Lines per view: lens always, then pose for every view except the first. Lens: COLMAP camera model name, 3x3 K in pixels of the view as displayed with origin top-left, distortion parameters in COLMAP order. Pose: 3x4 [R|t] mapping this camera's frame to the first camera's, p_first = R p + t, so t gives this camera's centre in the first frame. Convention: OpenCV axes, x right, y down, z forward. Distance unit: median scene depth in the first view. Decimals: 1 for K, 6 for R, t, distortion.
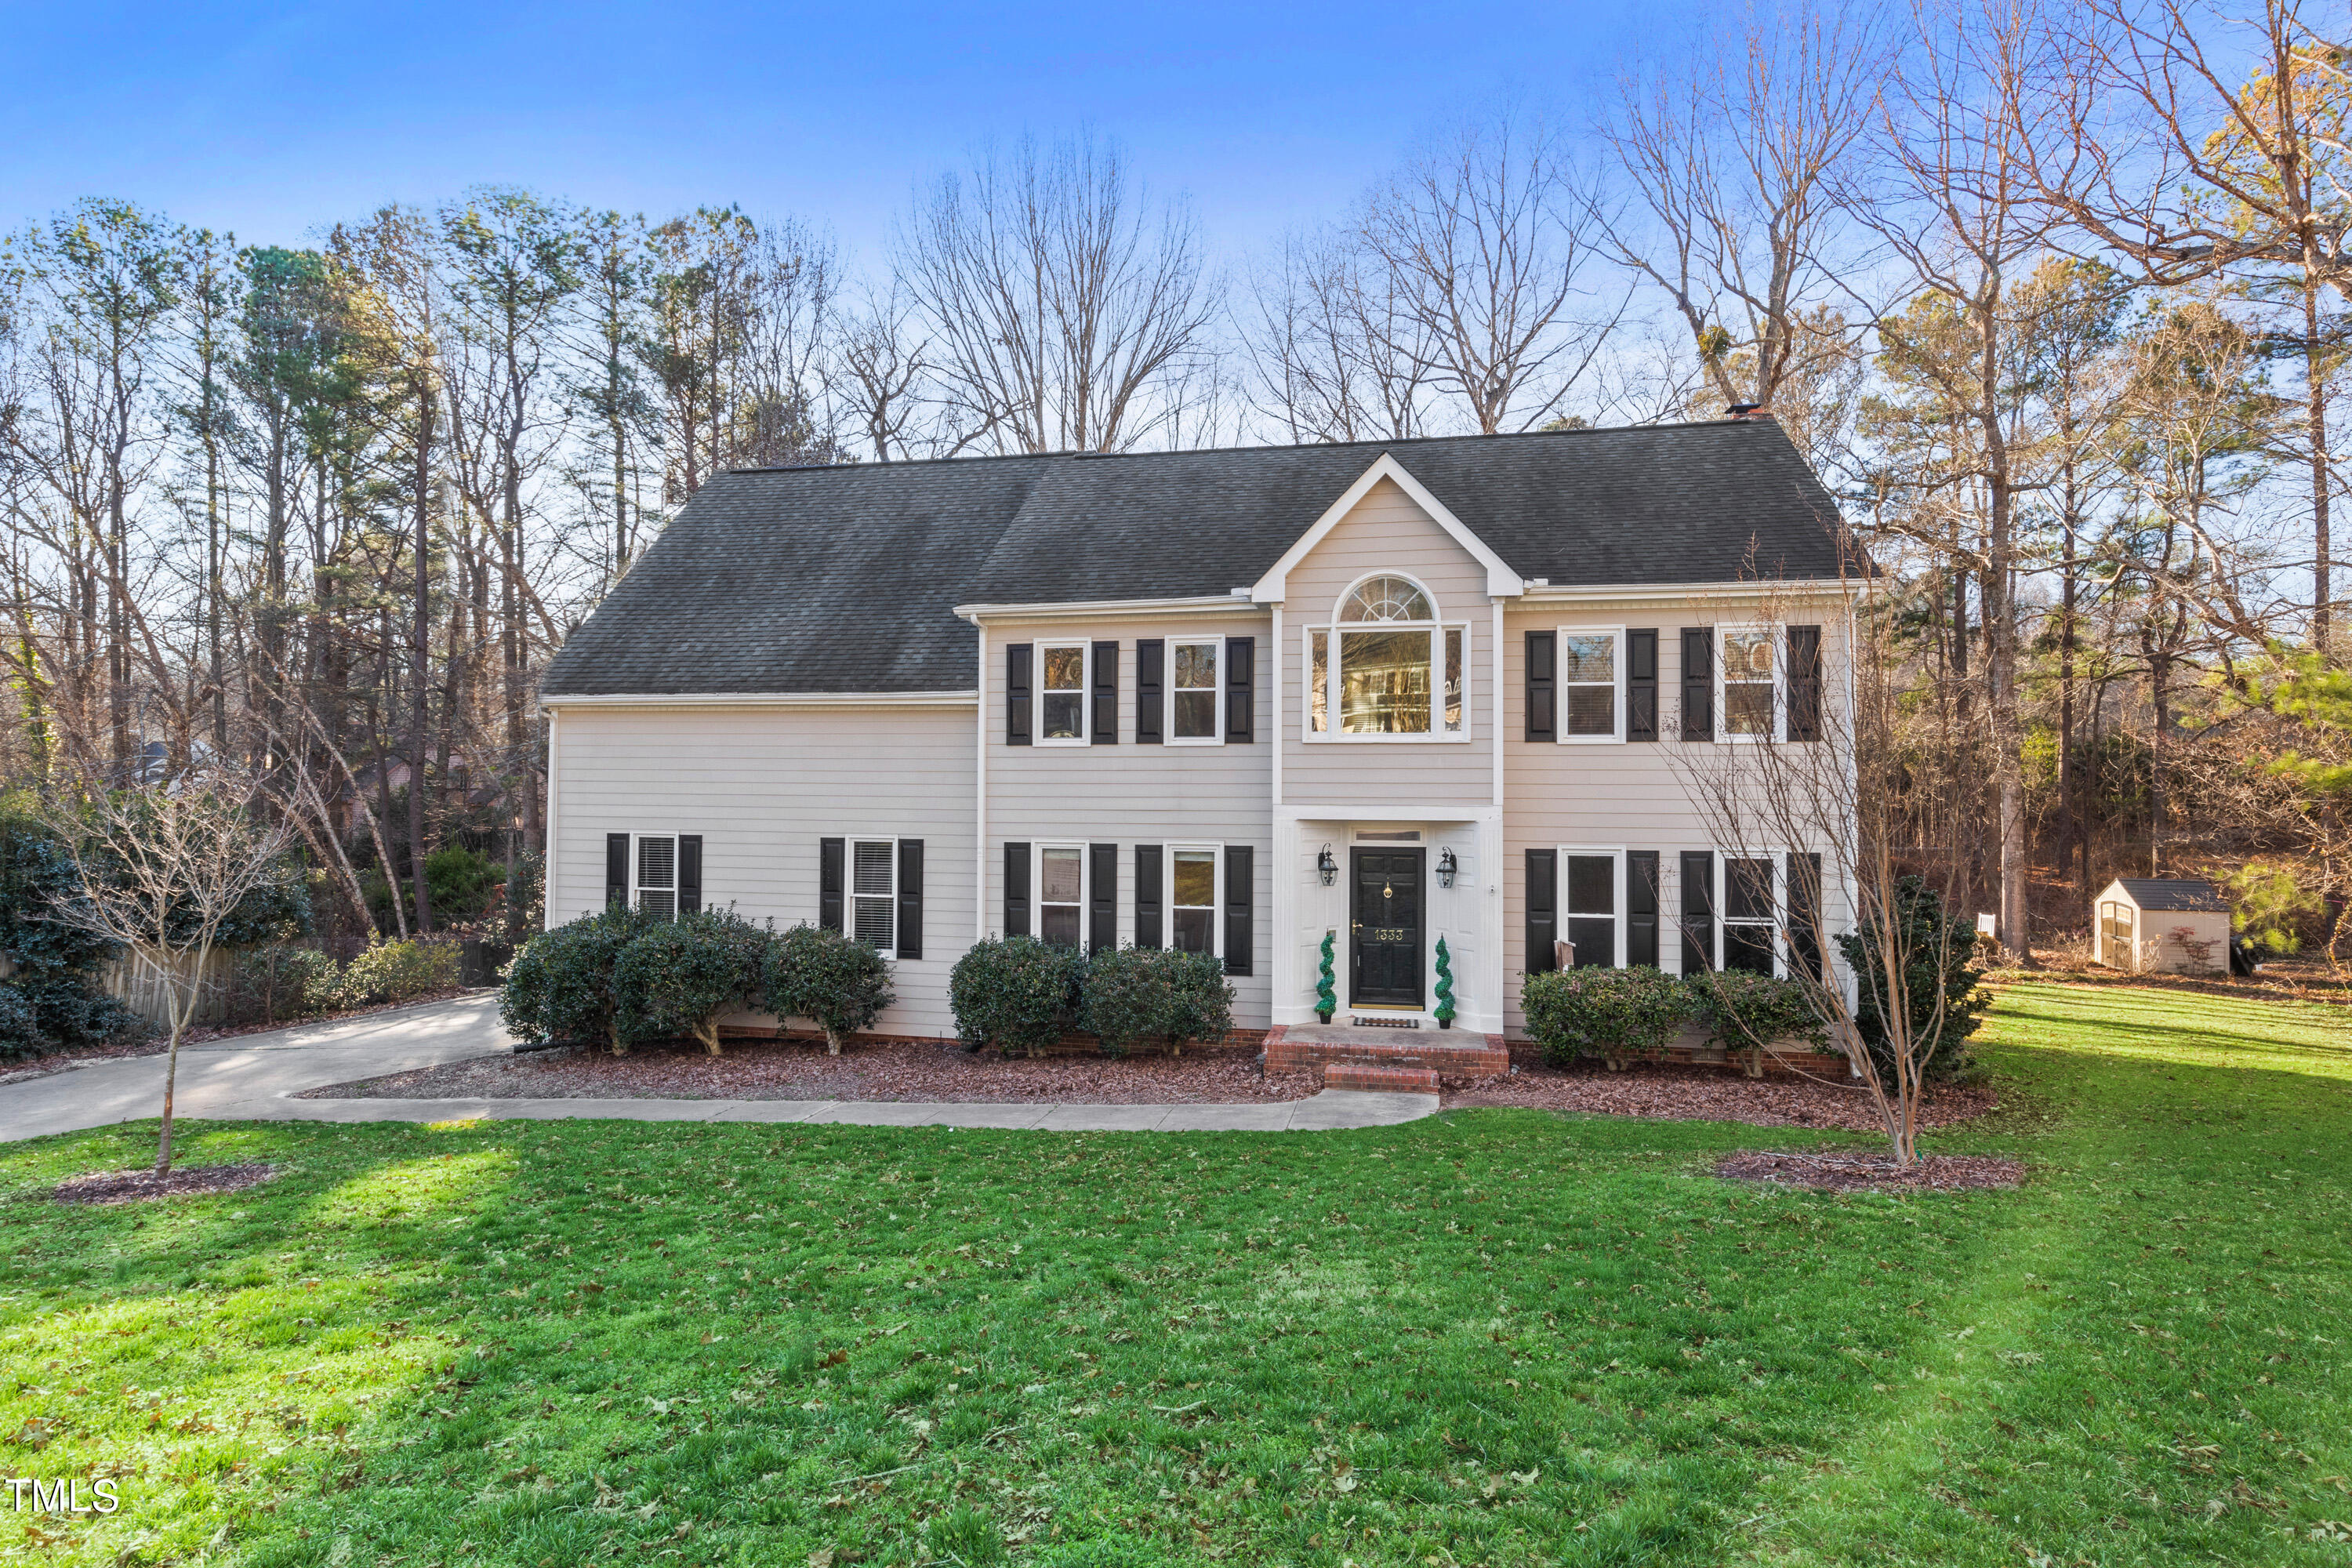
lens RADIAL K [[1193.5, 0, 1176.8], [0, 1193.5, 781.1], [0, 0, 1]] dist [-0.003962, -0.000025]
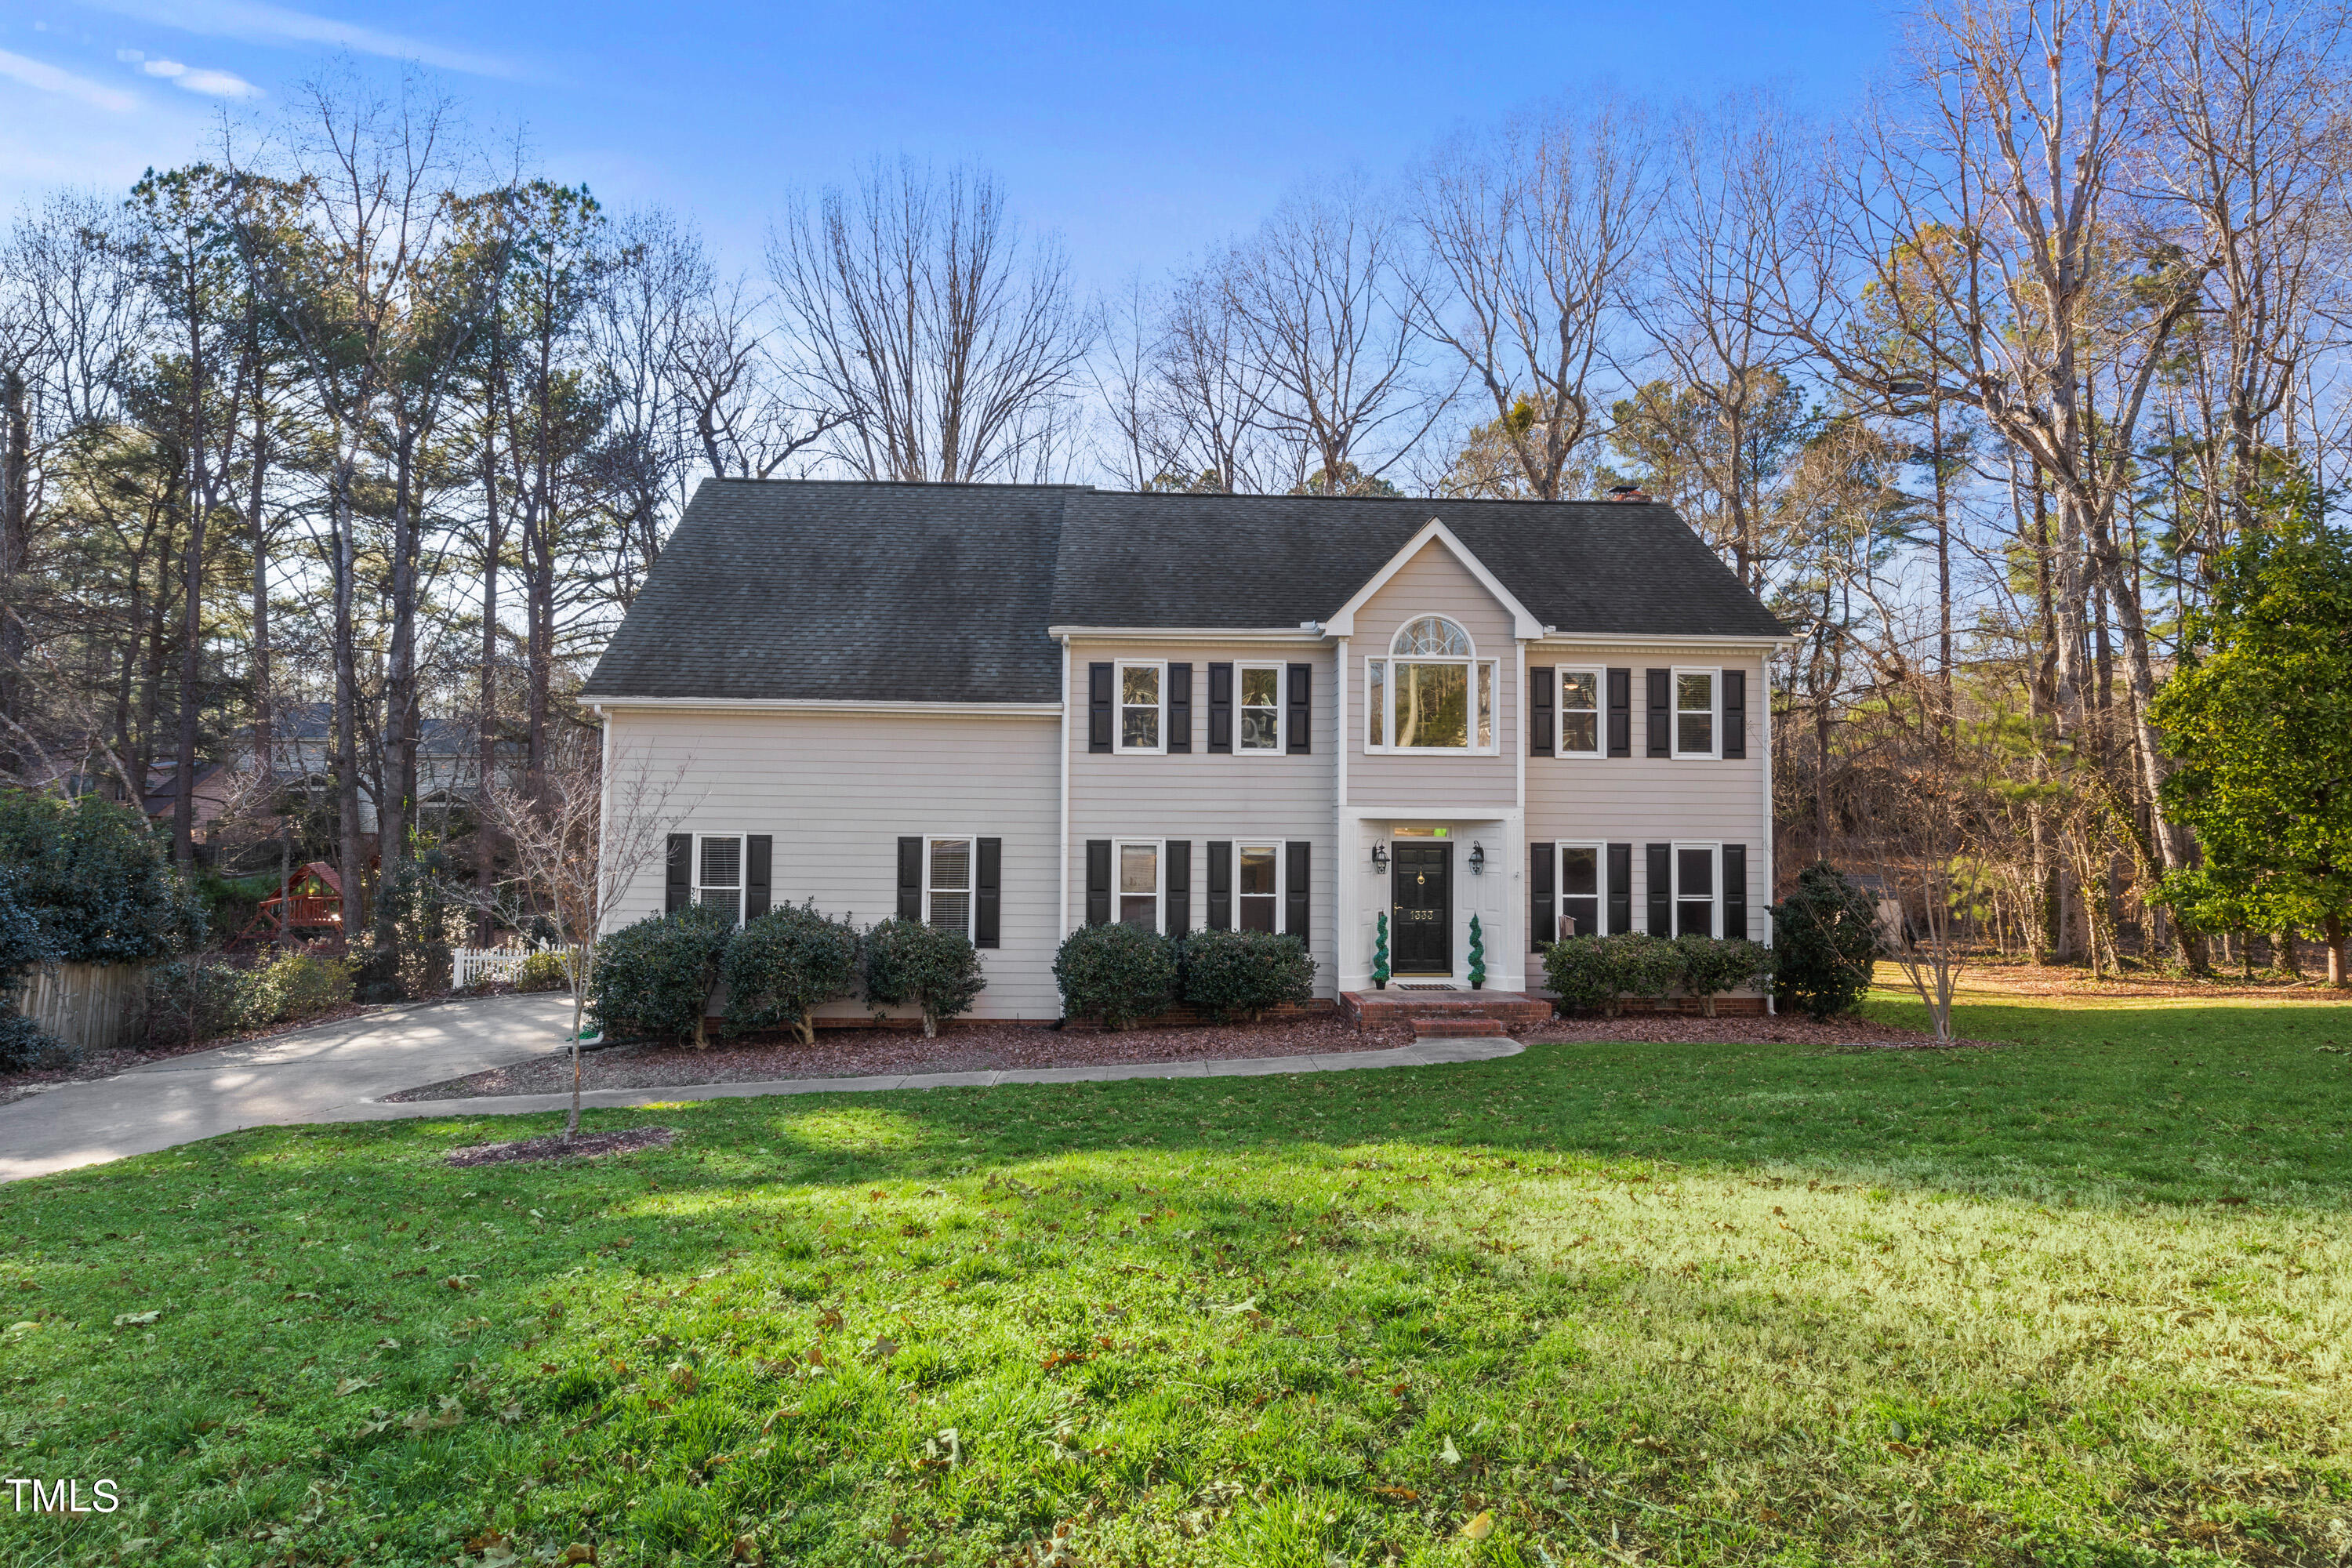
lens RADIAL K [[1193.5, 0, 1176.8], [0, 1193.5, 781.1], [0, 0, 1]] dist [-0.003962, -0.000025]
pose [[0.970374, 0.009196, 0.241432, -0.345433], [-0.006483, 0.999907, -0.012029, 0.009586], [-0.241520, 0.010107, 0.970343, -0.107381]]
